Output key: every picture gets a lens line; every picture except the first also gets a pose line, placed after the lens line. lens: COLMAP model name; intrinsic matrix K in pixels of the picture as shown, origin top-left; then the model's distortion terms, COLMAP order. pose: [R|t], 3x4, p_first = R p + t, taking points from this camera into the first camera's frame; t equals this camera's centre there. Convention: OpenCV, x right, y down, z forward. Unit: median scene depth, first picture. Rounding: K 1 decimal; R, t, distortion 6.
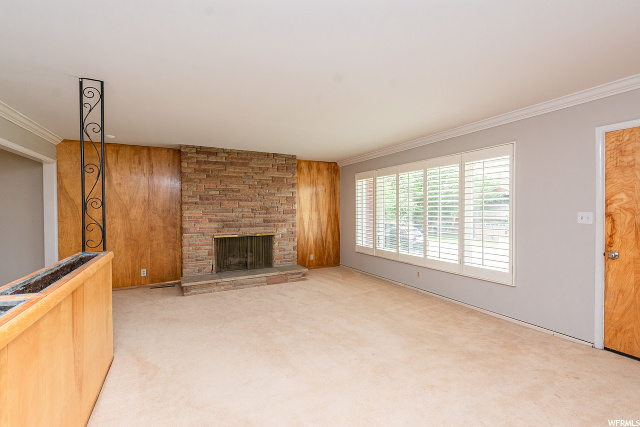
lens RADIAL K [[280.9, 0, 317.3], [0, 280.9, 214.0], [0, 0, 1]] dist [0.000019, -0.000587]
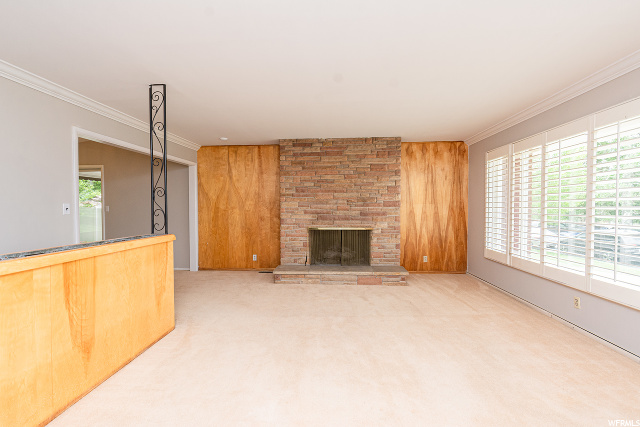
lens RADIAL K [[280.9, 0, 317.3], [0, 280.9, 214.0], [0, 0, 1]] dist [0.000019, -0.000587]
pose [[0.854299, 0.014319, -0.519585, 0.171919], [-0.007700, 0.999859, 0.014895, 0.014239], [0.519725, -0.008724, 0.854289, 0.164233]]
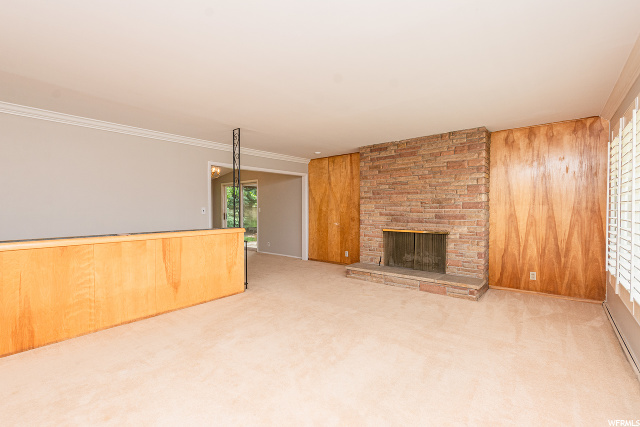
lens RADIAL K [[280.9, 0, 317.3], [0, 280.9, 214.0], [0, 0, 1]] dist [0.000019, -0.000587]
pose [[0.385873, 0.019642, -0.922343, 0.479402], [-0.011192, 0.999799, 0.016609, 0.008328], [0.922484, 0.003914, 0.386016, 0.372758]]
